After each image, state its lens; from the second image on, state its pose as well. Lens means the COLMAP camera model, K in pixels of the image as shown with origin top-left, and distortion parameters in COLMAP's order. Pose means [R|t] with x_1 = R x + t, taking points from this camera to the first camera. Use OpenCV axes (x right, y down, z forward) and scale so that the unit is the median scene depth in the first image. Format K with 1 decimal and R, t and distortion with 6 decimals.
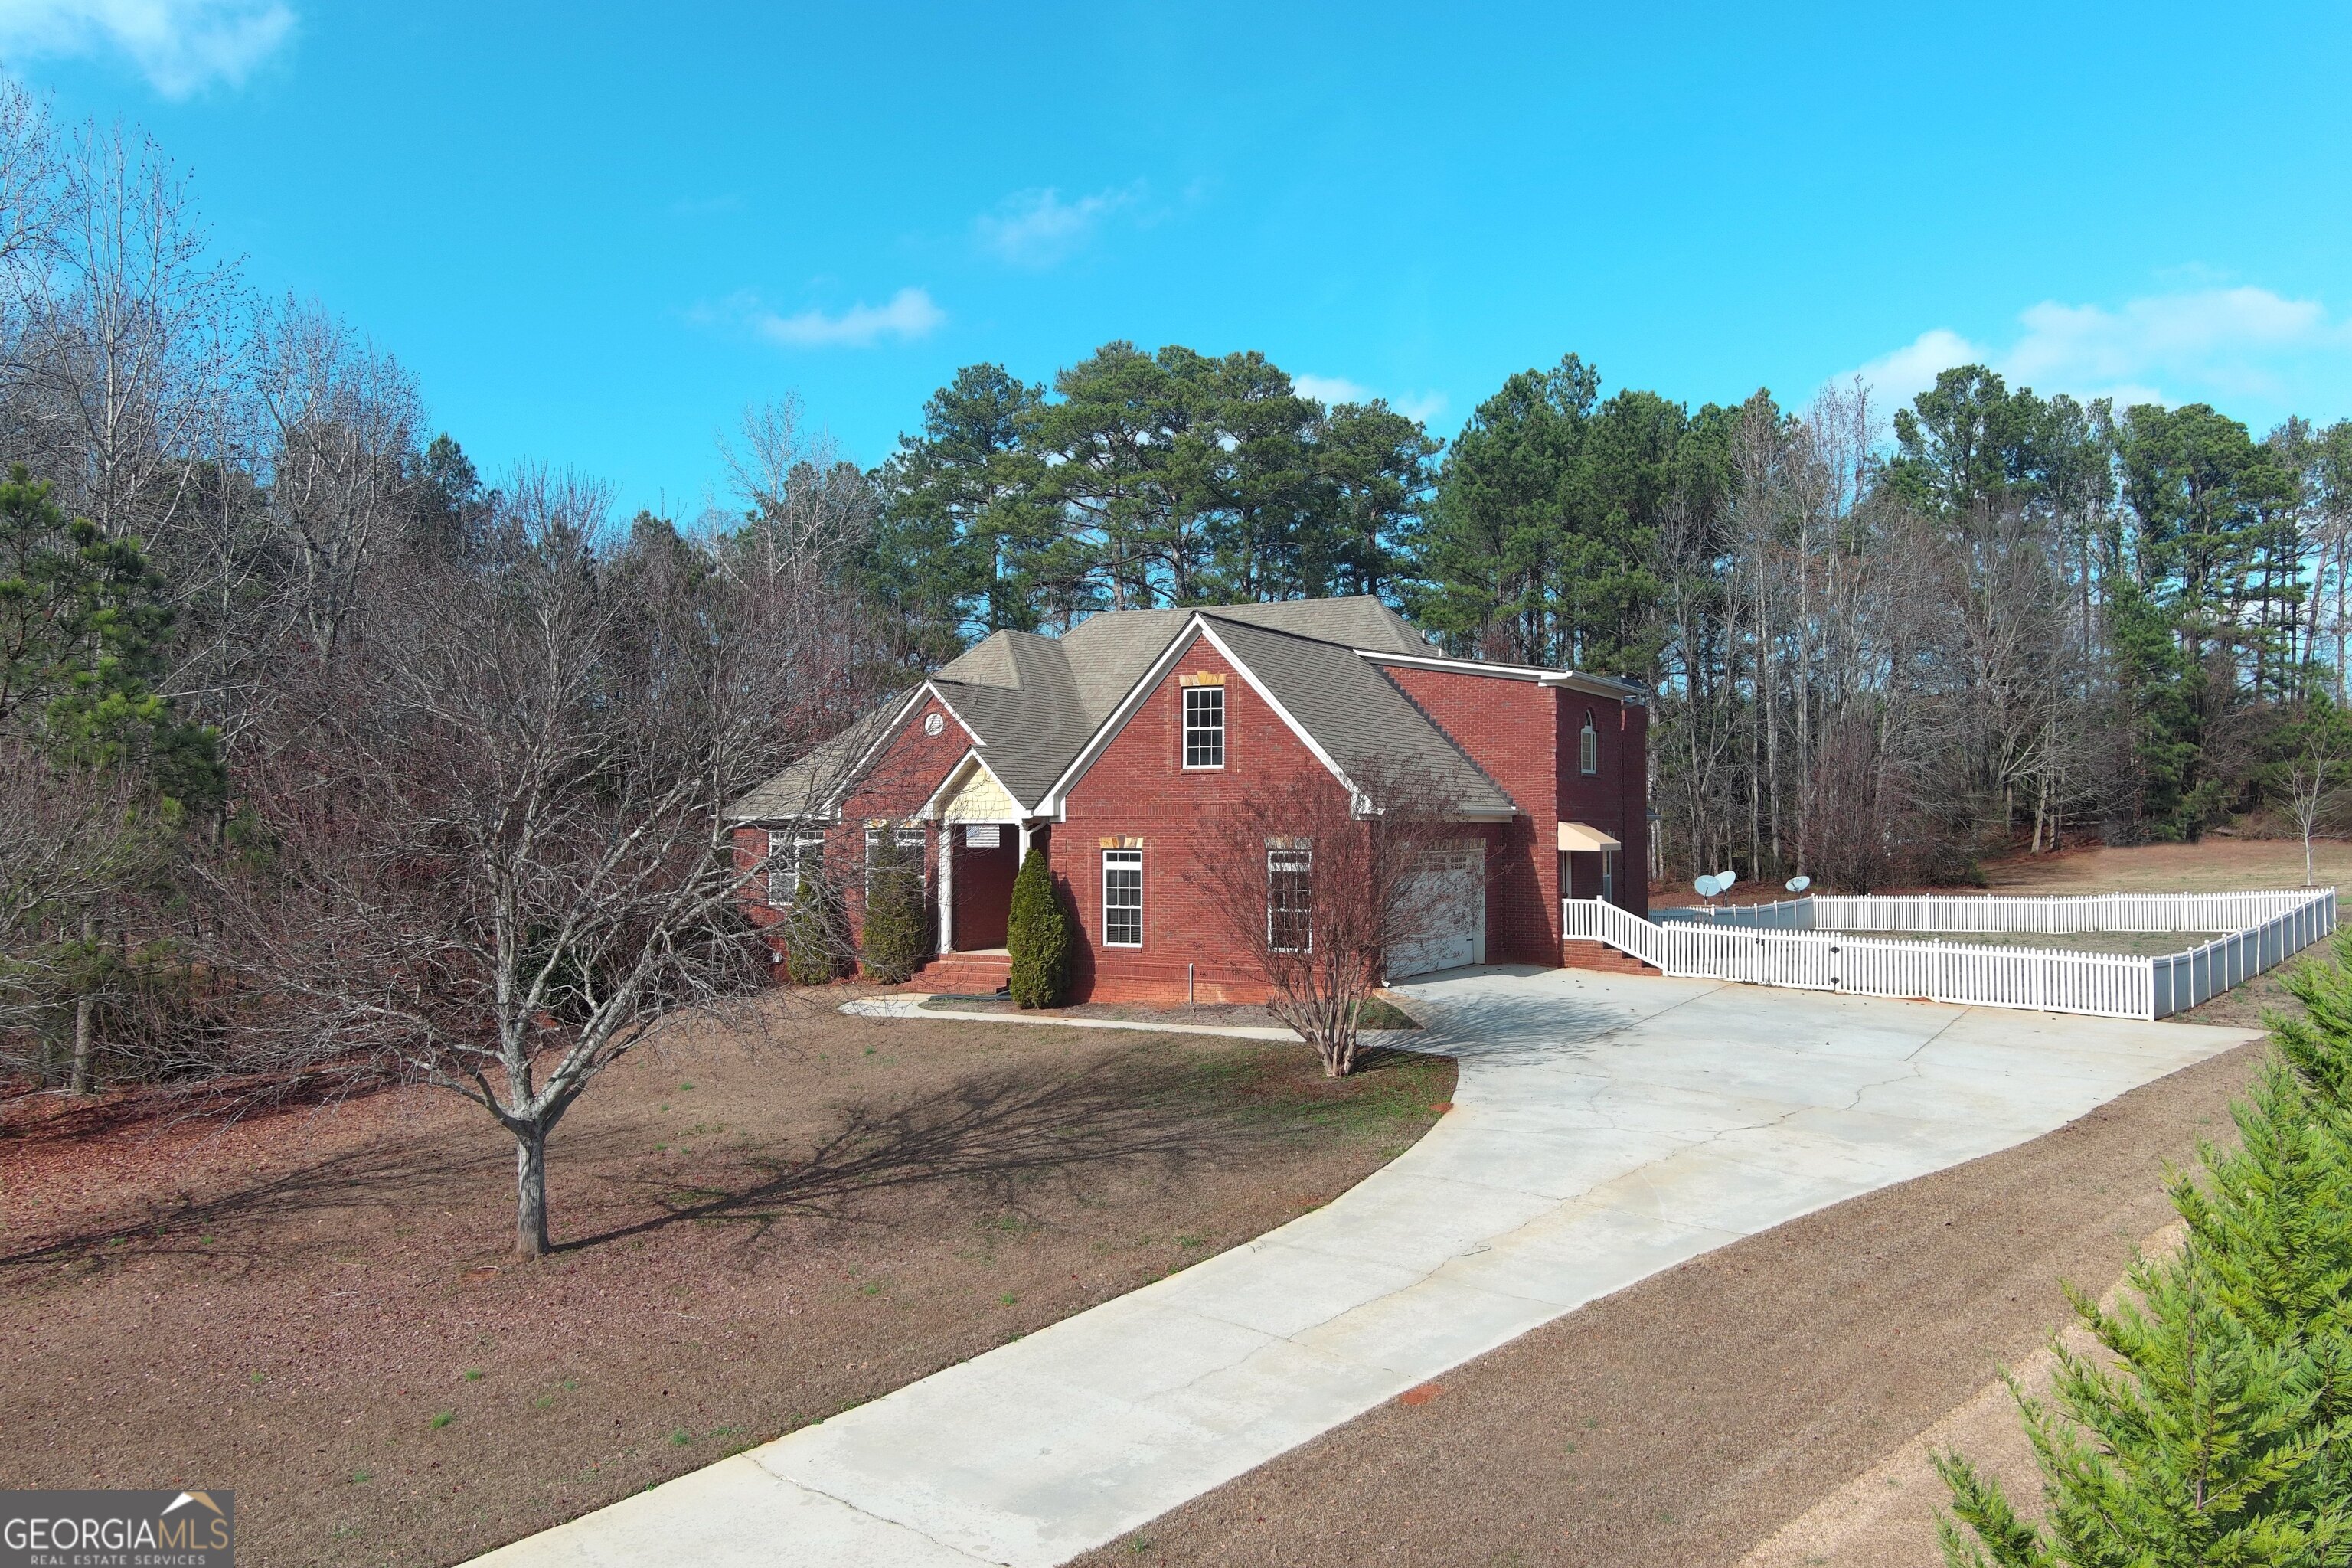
lens RADIAL K [[1825.7, 0, 1176.0], [0, 1825.7, 784.0], [0, 0, 1]] dist [0.051594, -0.092442]
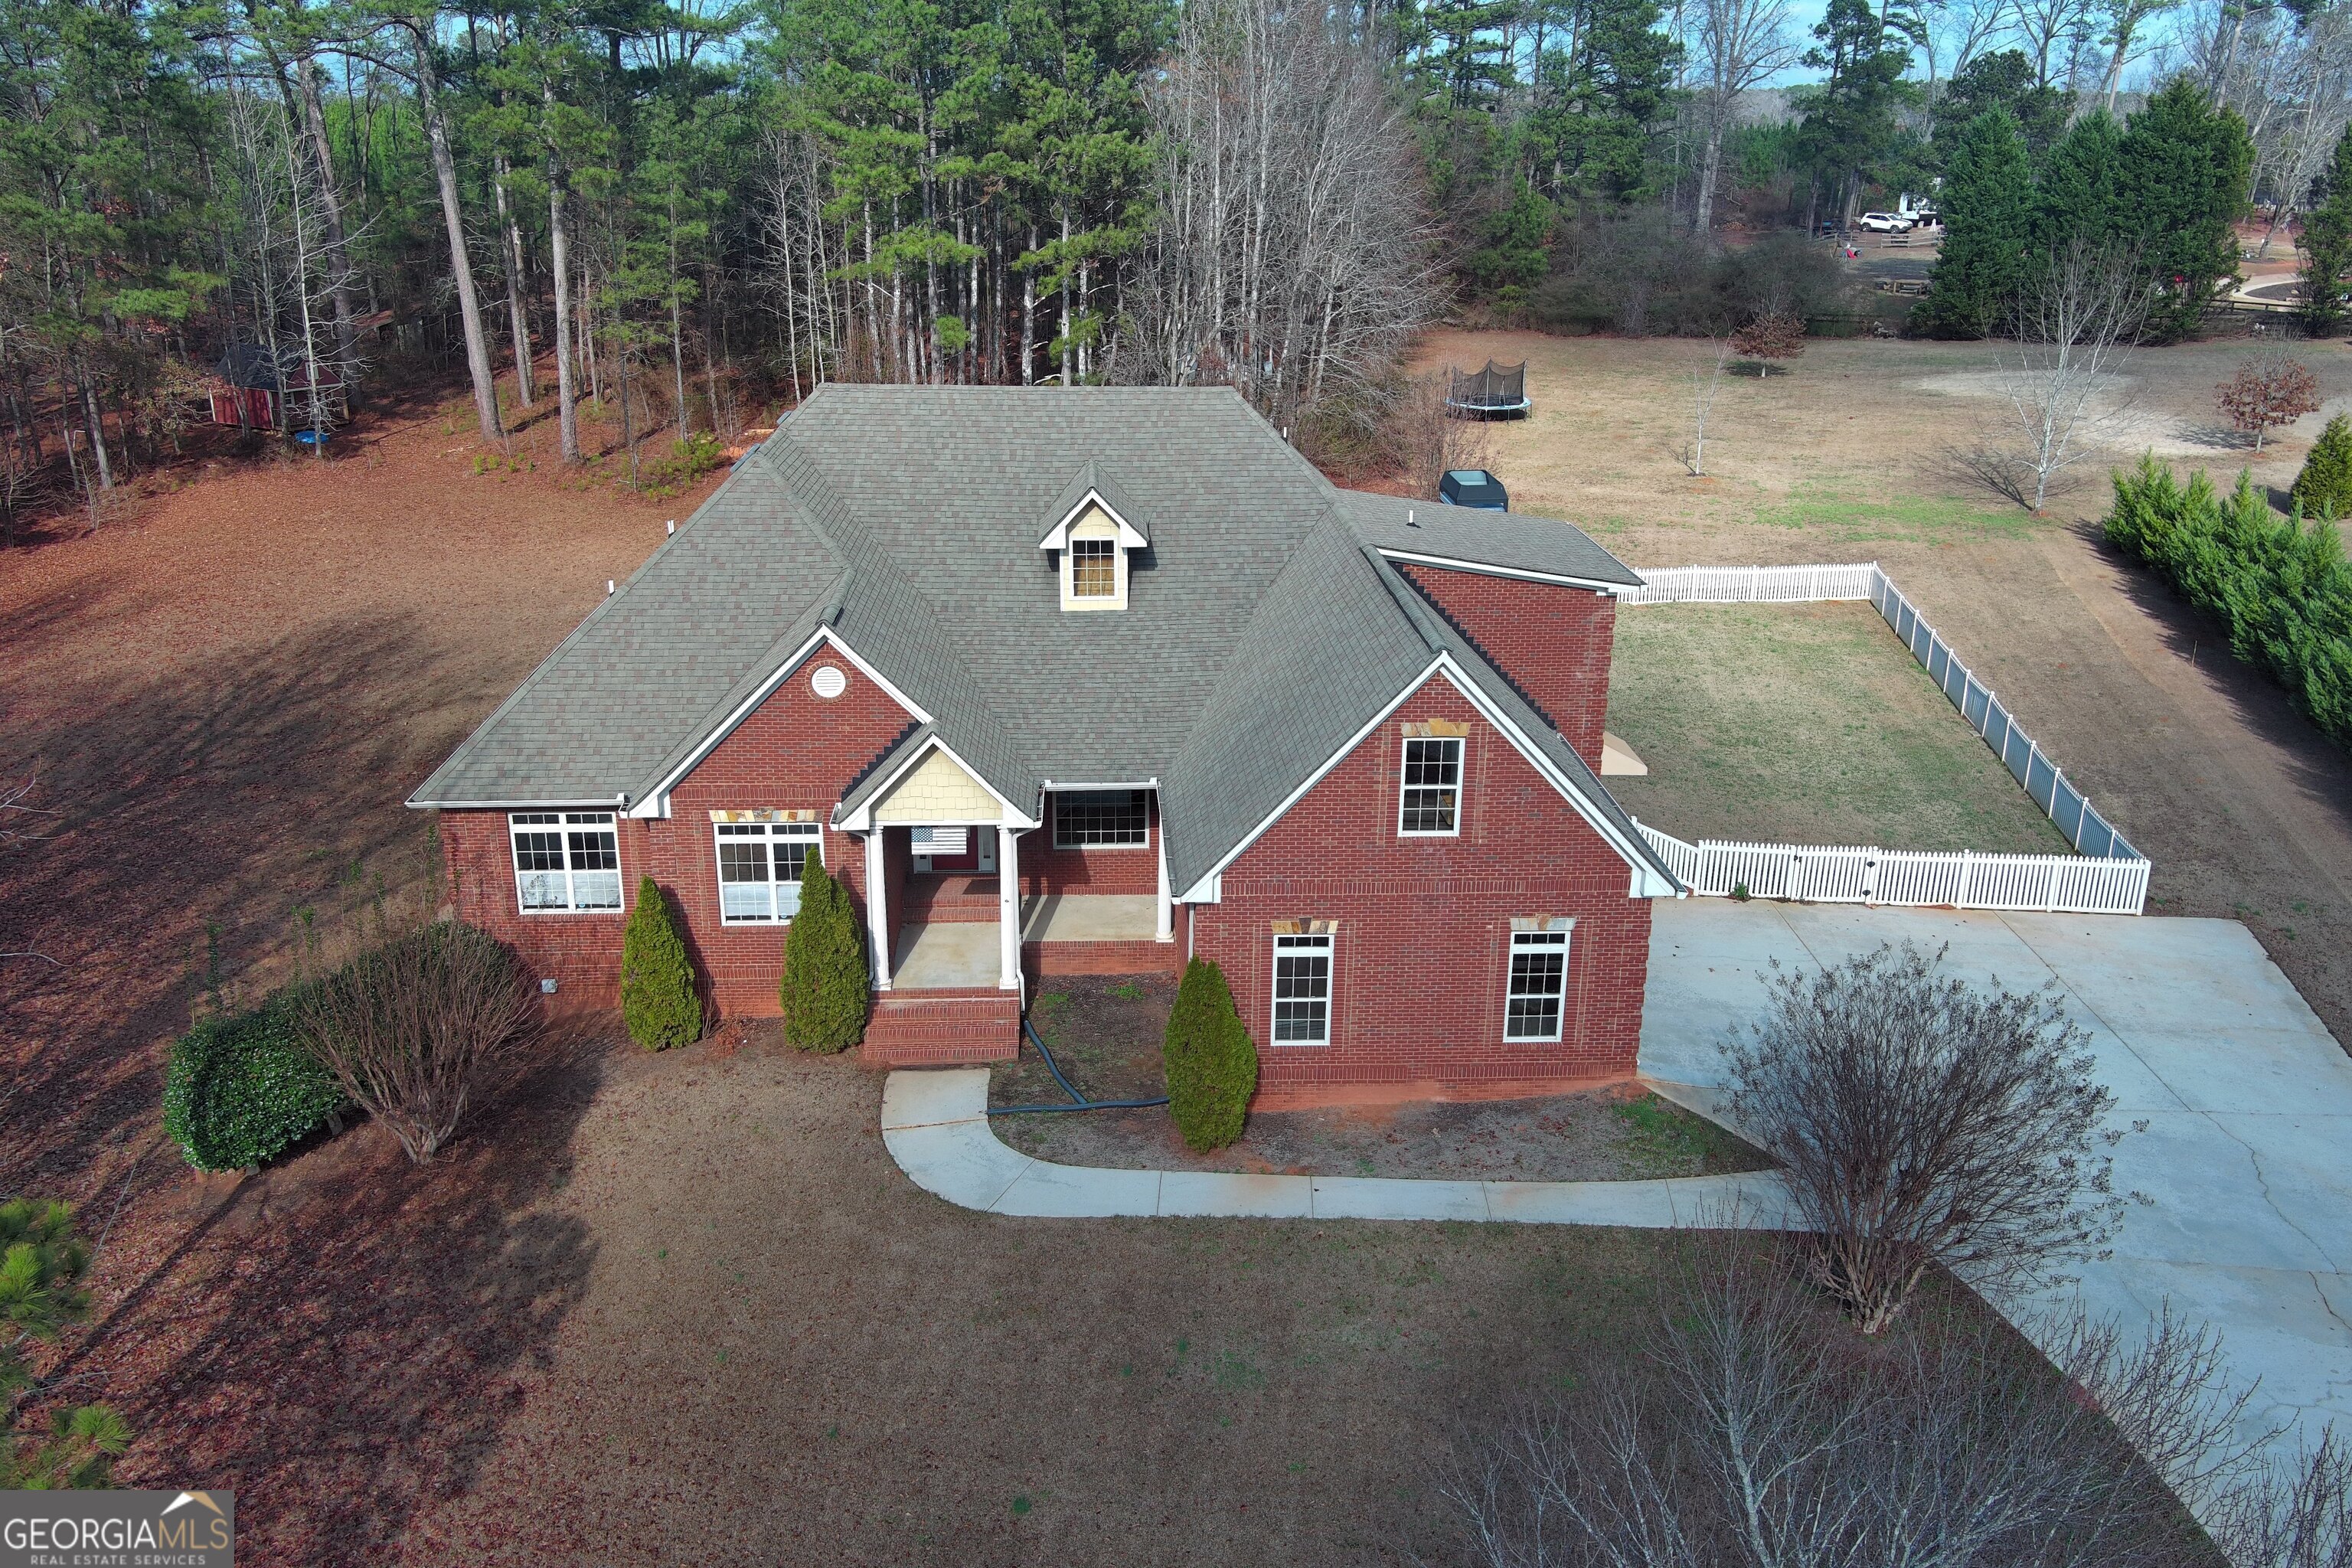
lens RADIAL K [[1847.0, 0, 1176.0], [0, 1847.0, 784.0], [0, 0, 1]] dist [0.044413, -0.055732]
pose [[0.848513, -0.169816, 0.501187, -0.426221], [-0.021847, 0.935062, 0.353811, -0.279005], [-0.528723, -0.311163, 0.789702, 0.402643]]
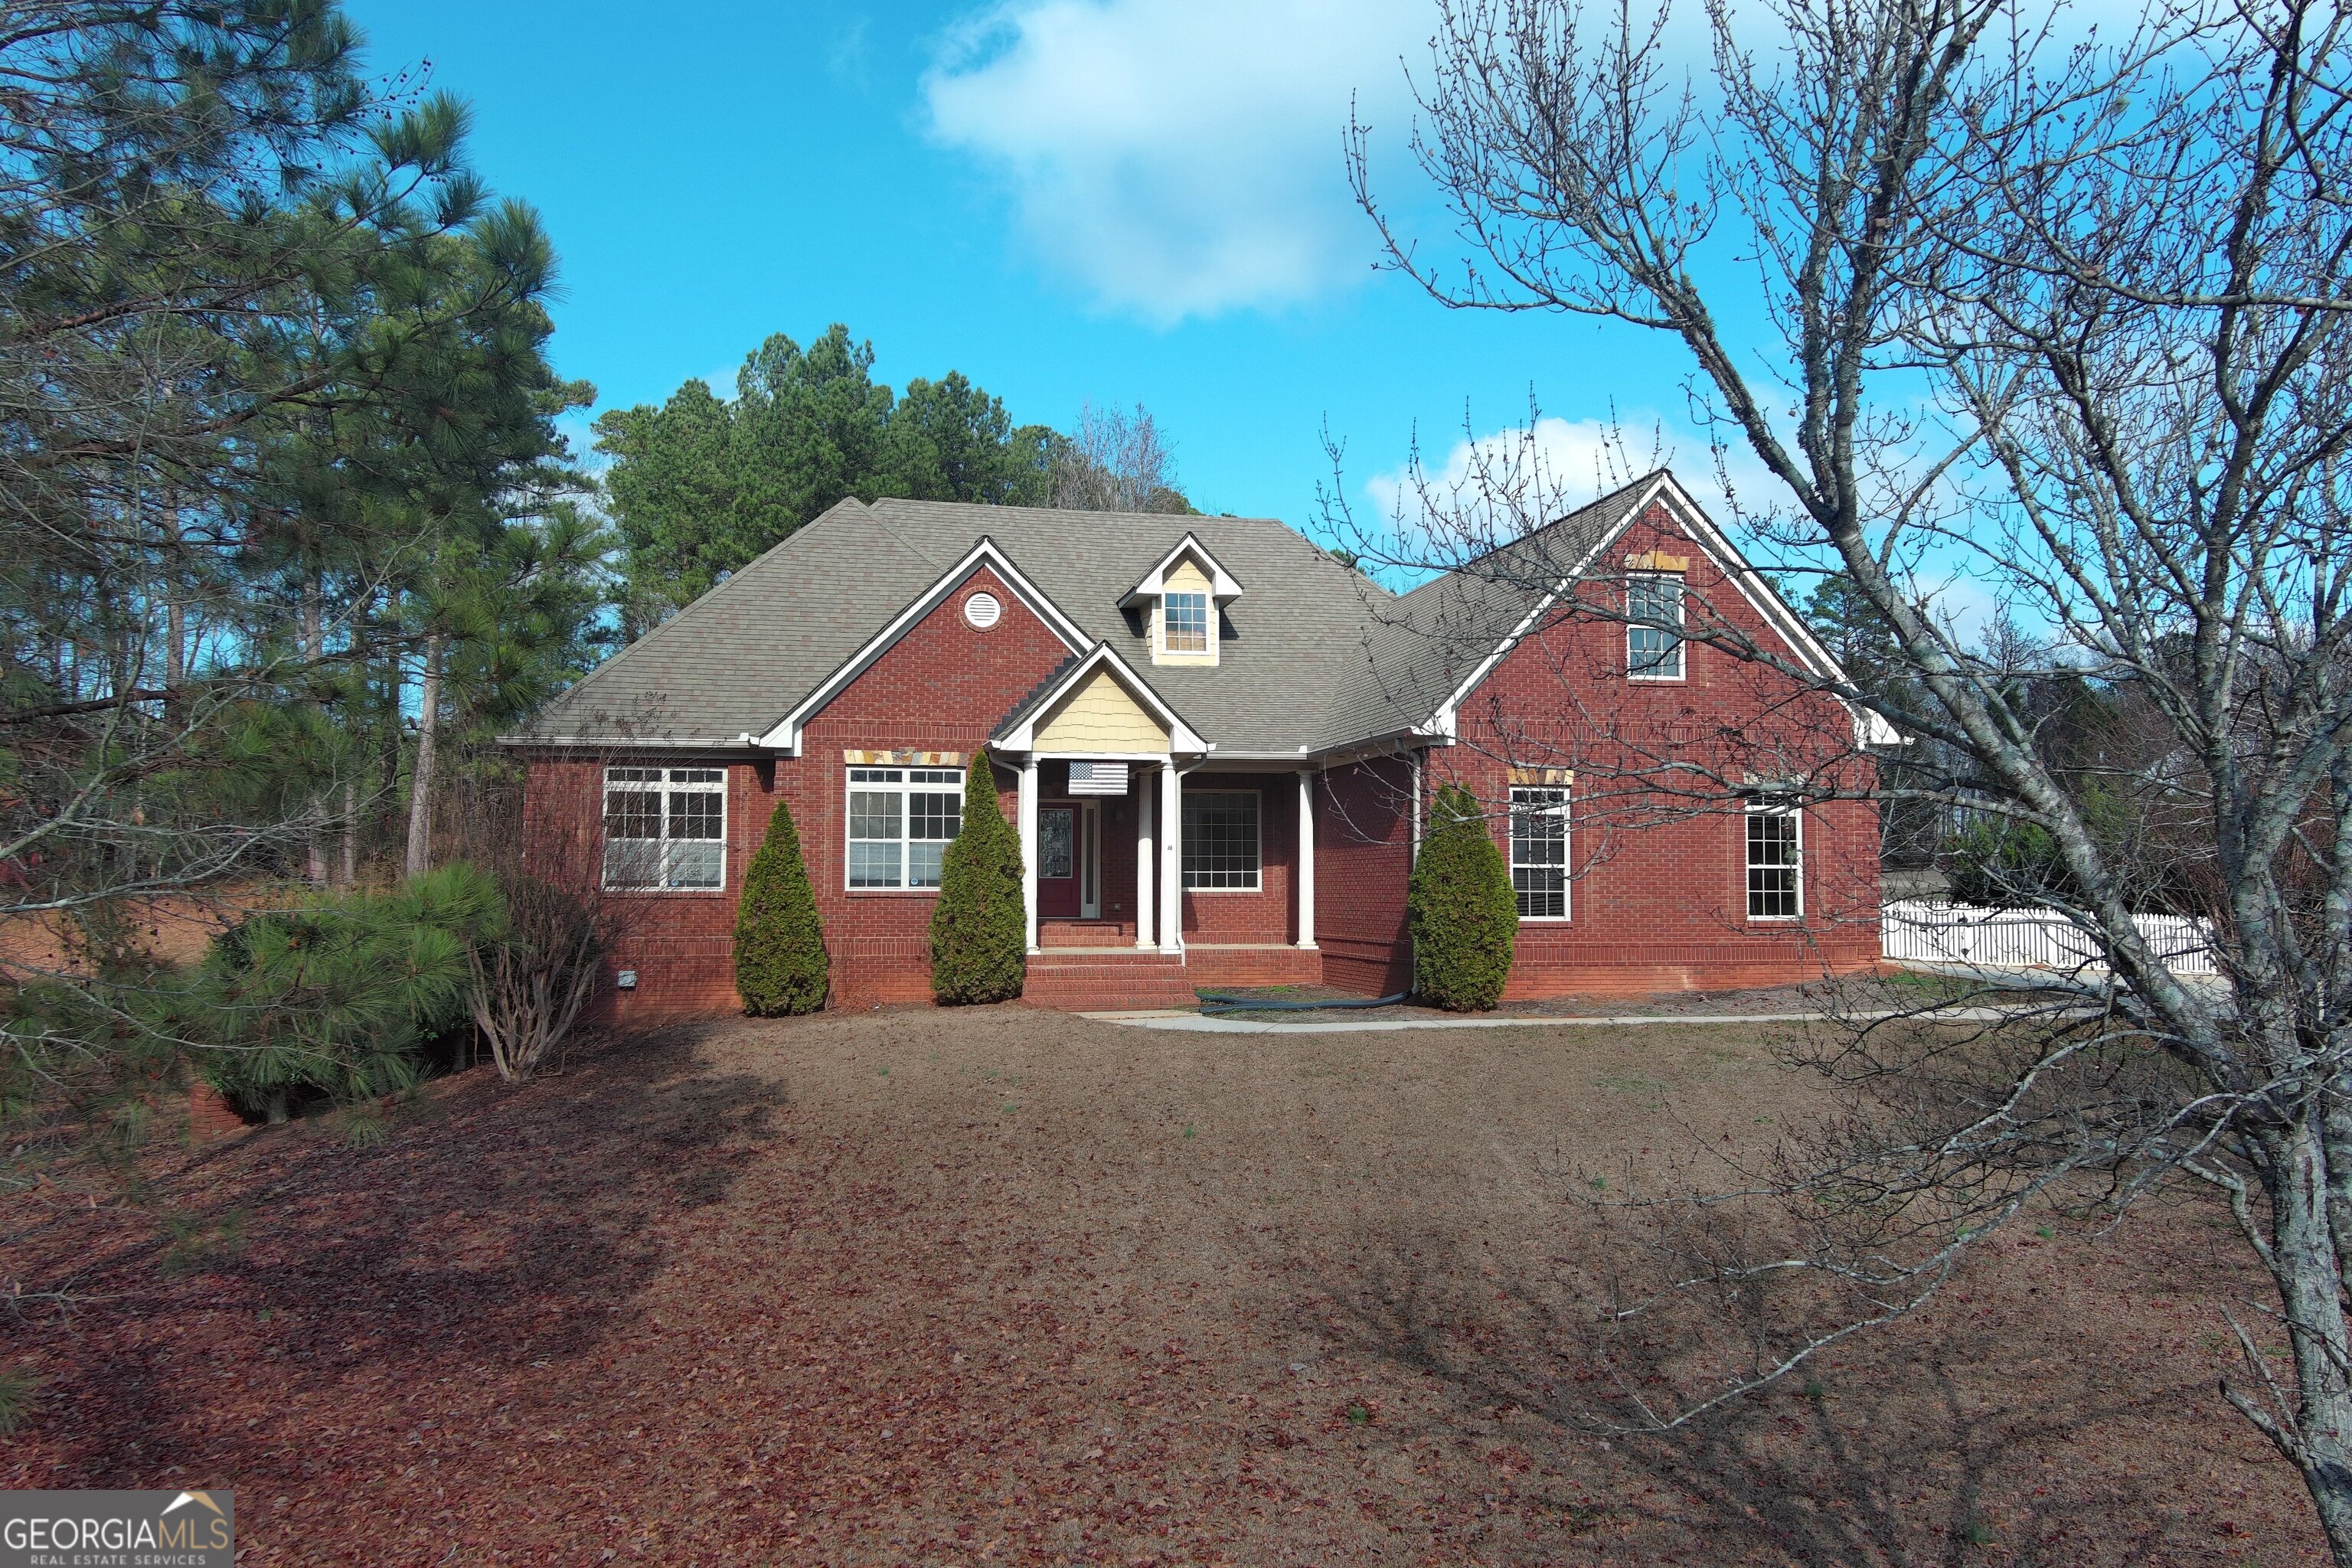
lens RADIAL K [[1825.7, 0, 1176.0], [0, 1825.7, 784.0], [0, 0, 1]] dist [0.051594, -0.092442]
pose [[0.748467, 0.042949, 0.661779, -0.575649], [-0.017825, 0.998843, -0.044665, 0.065412], [-0.662932, 0.021634, 0.748367, 0.516861]]
